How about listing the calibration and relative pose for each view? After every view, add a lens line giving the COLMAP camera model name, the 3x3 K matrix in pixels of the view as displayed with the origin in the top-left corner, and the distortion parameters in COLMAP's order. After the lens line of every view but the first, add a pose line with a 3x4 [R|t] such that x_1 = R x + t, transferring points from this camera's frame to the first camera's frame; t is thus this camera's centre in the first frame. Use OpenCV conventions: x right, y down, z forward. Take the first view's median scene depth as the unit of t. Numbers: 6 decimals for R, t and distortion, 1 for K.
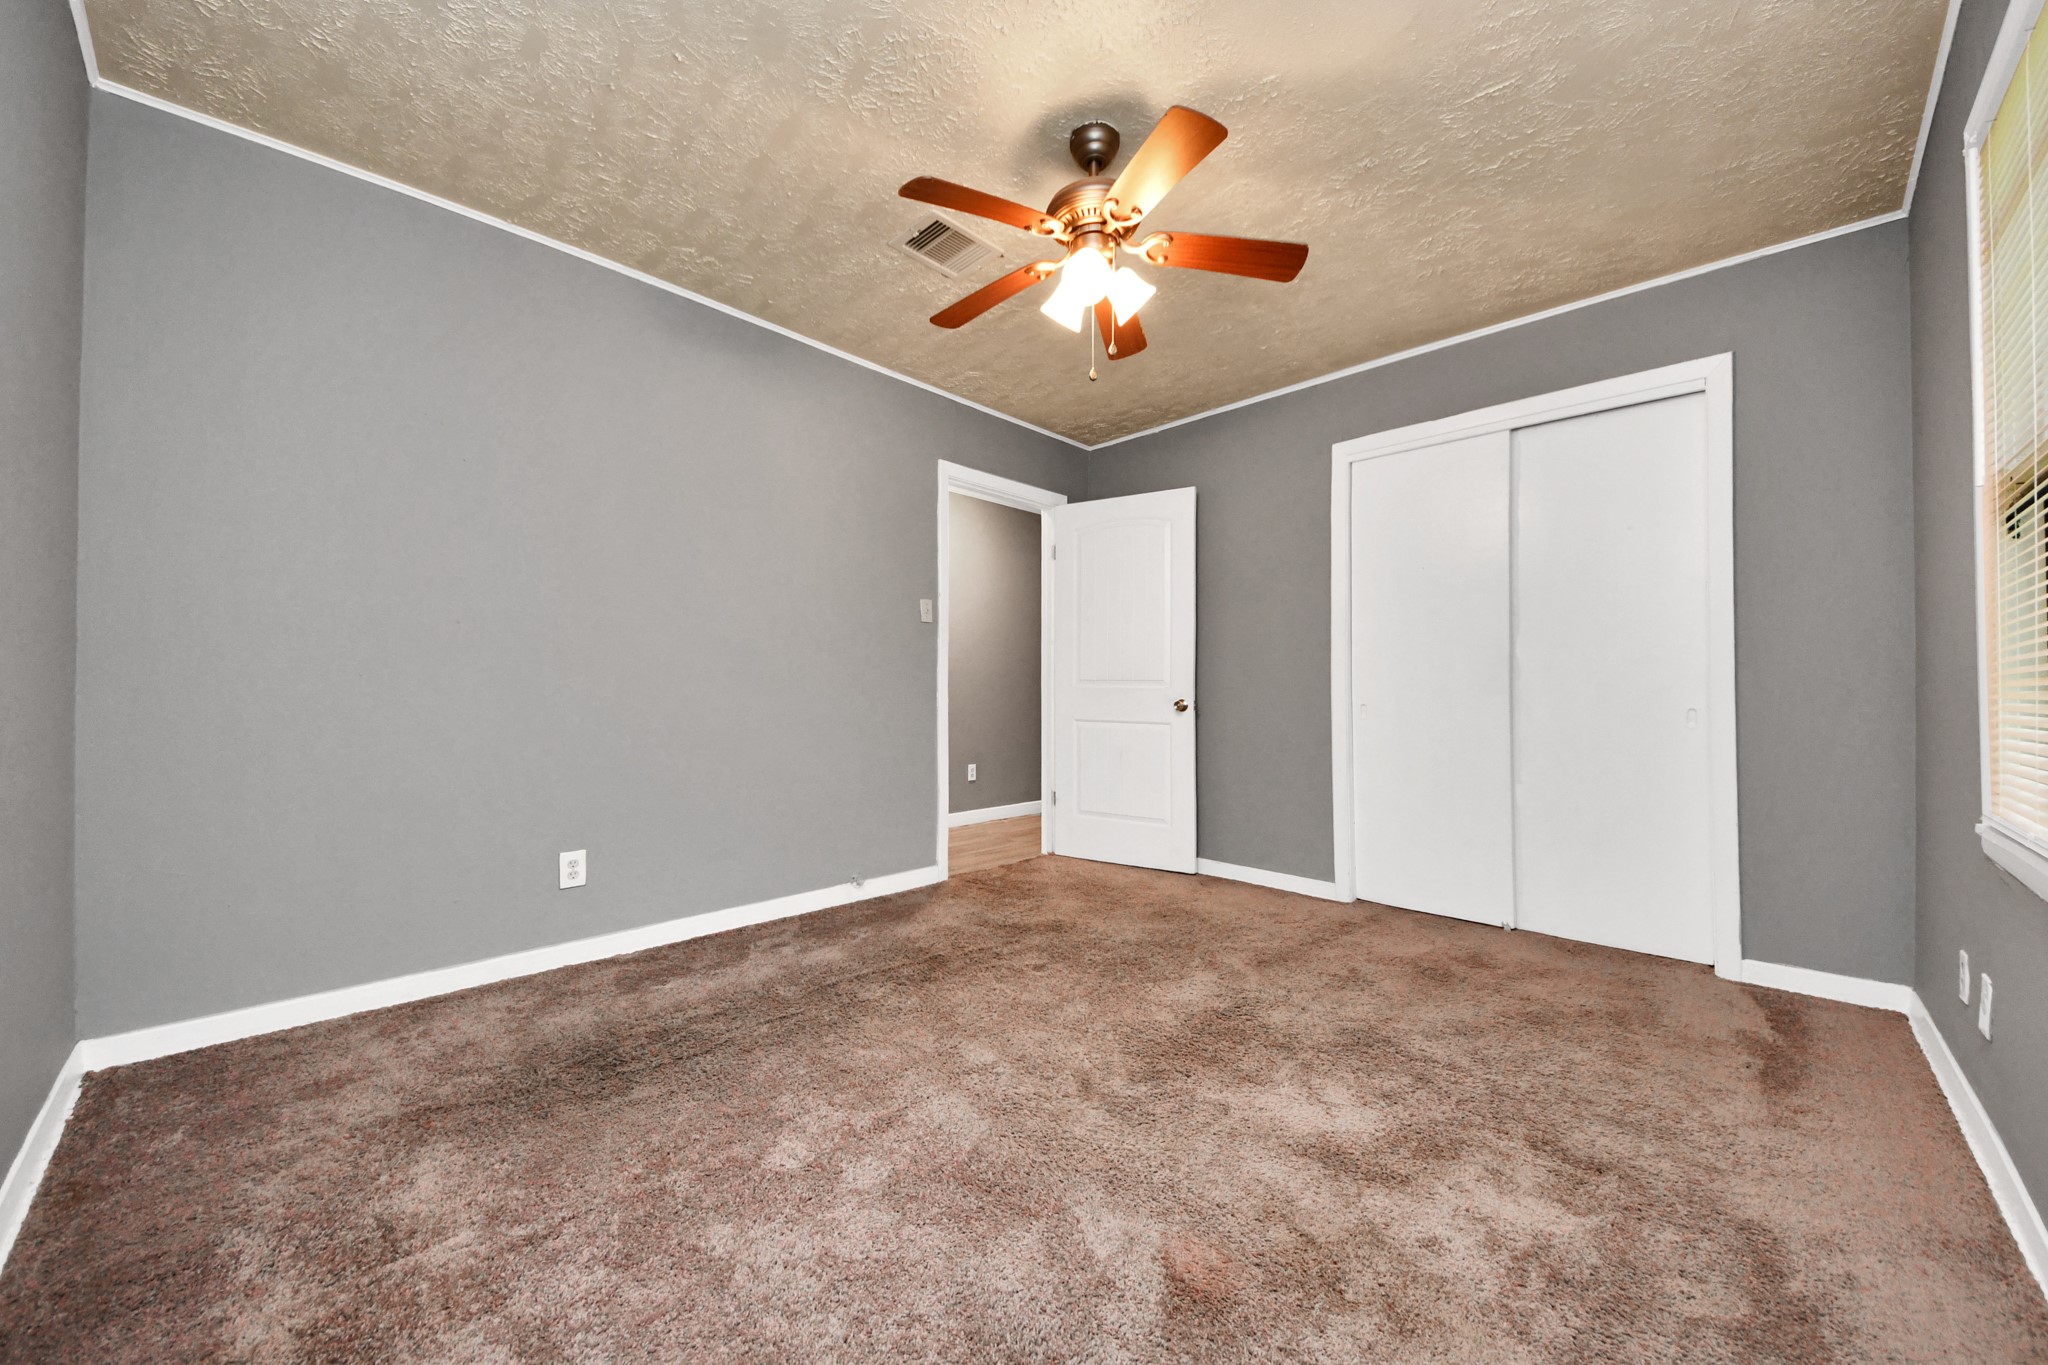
lens RADIAL K [[739.3, 0, 1033.6], [0, 739.3, 693.9], [0, 0, 1]] dist [0.004184, -0.000596]
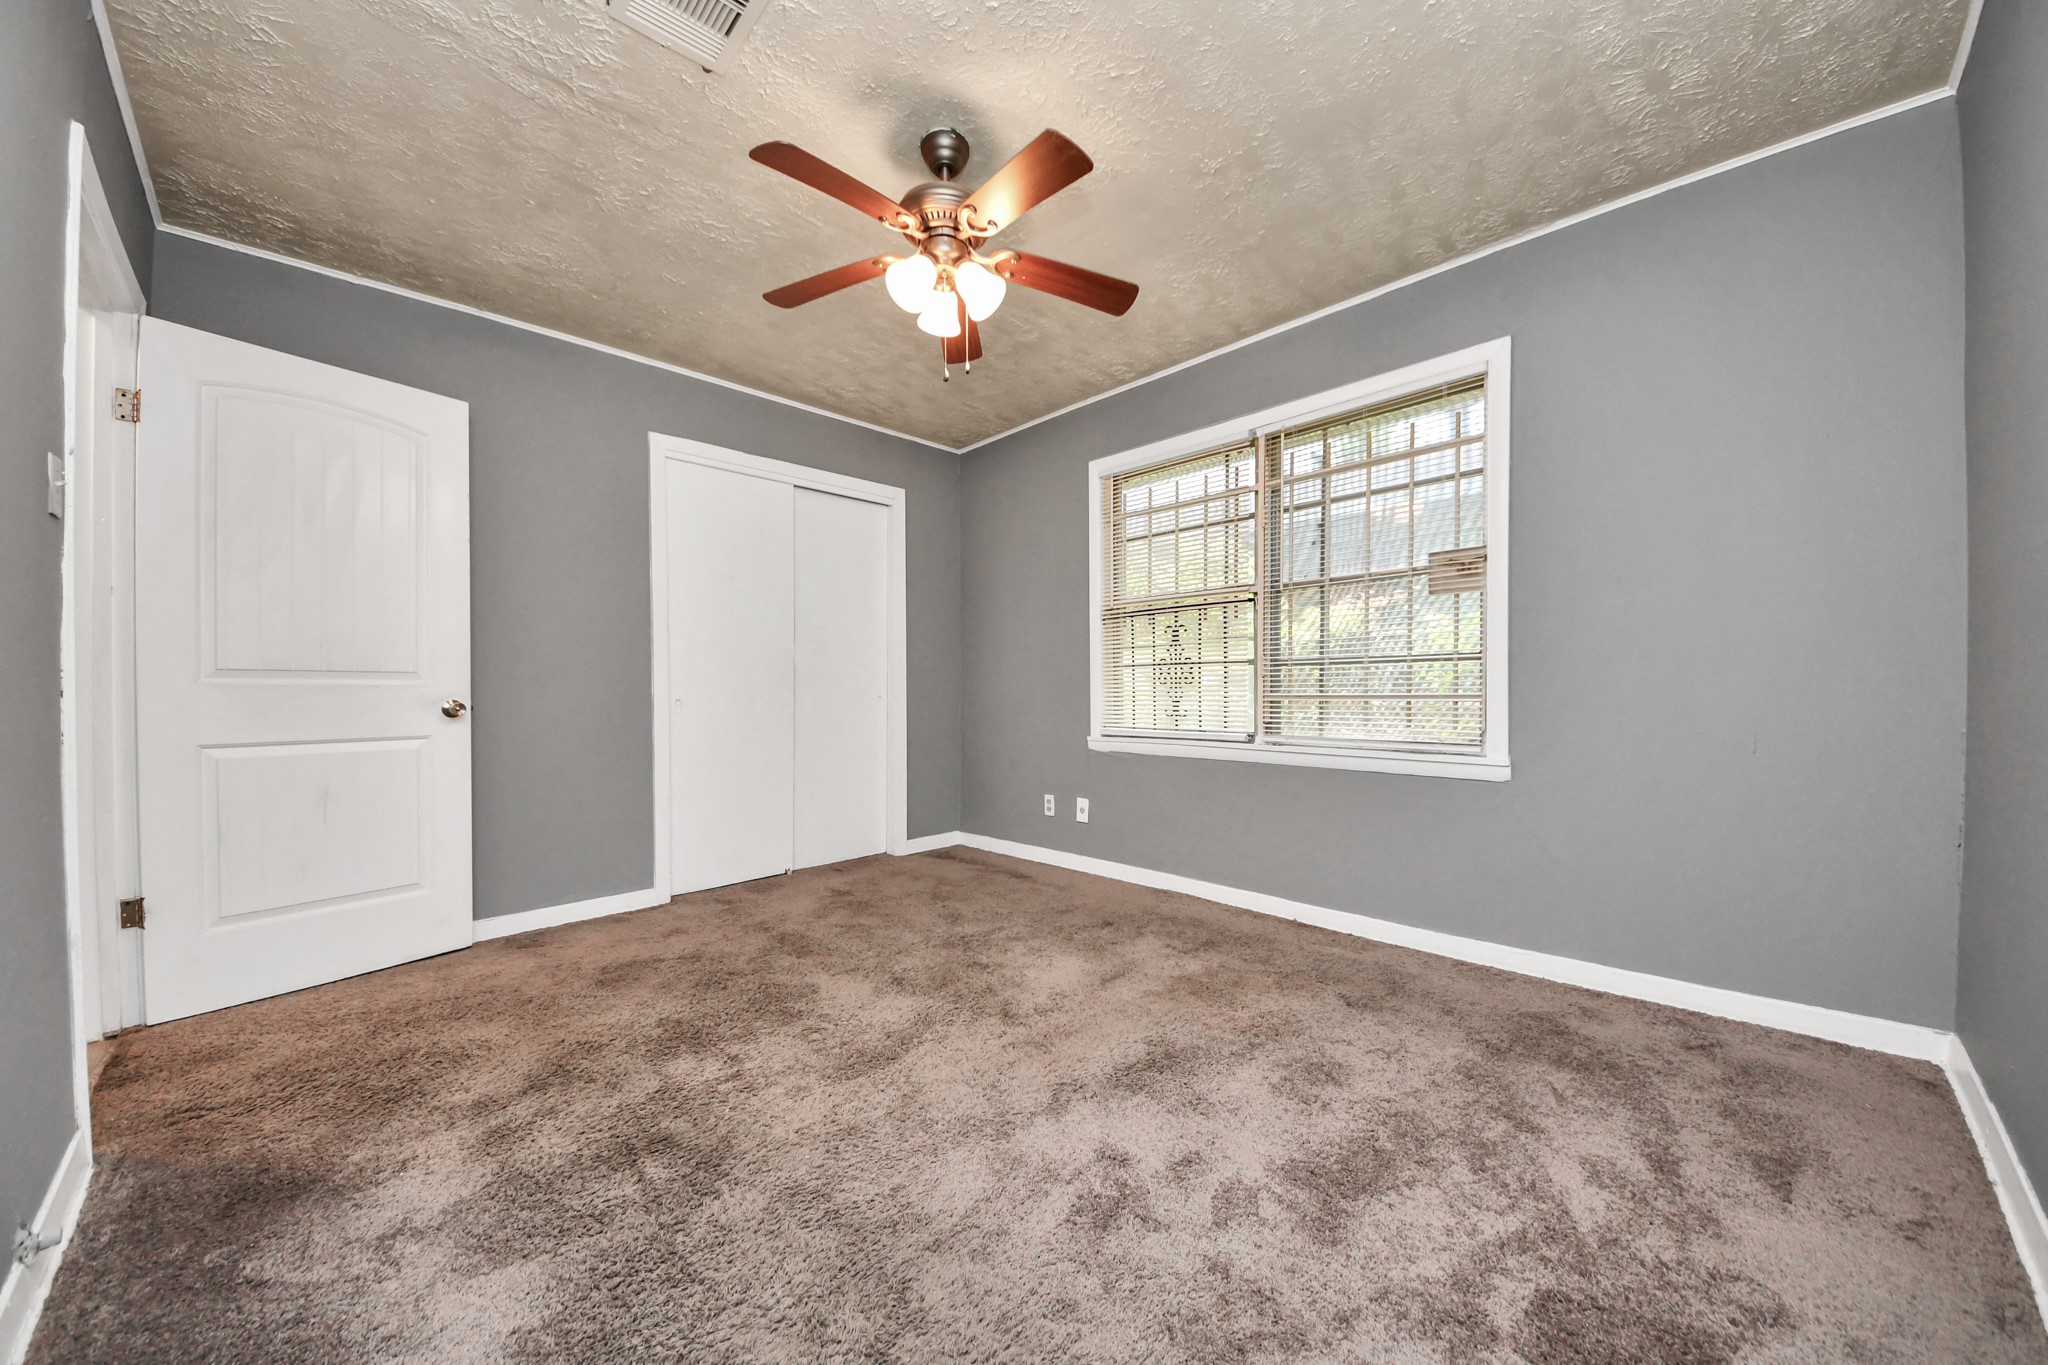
lens RADIAL K [[739.3, 0, 1010.3], [0, 739.3, 665.0], [0, 0, 1]] dist [0.004184, -0.000596]
pose [[0.017464, 0.020975, 0.999627, -0.623027], [0.002815, 0.999775, -0.021027, -0.013020], [-0.999844, 0.003181, 0.017401, 0.586782]]
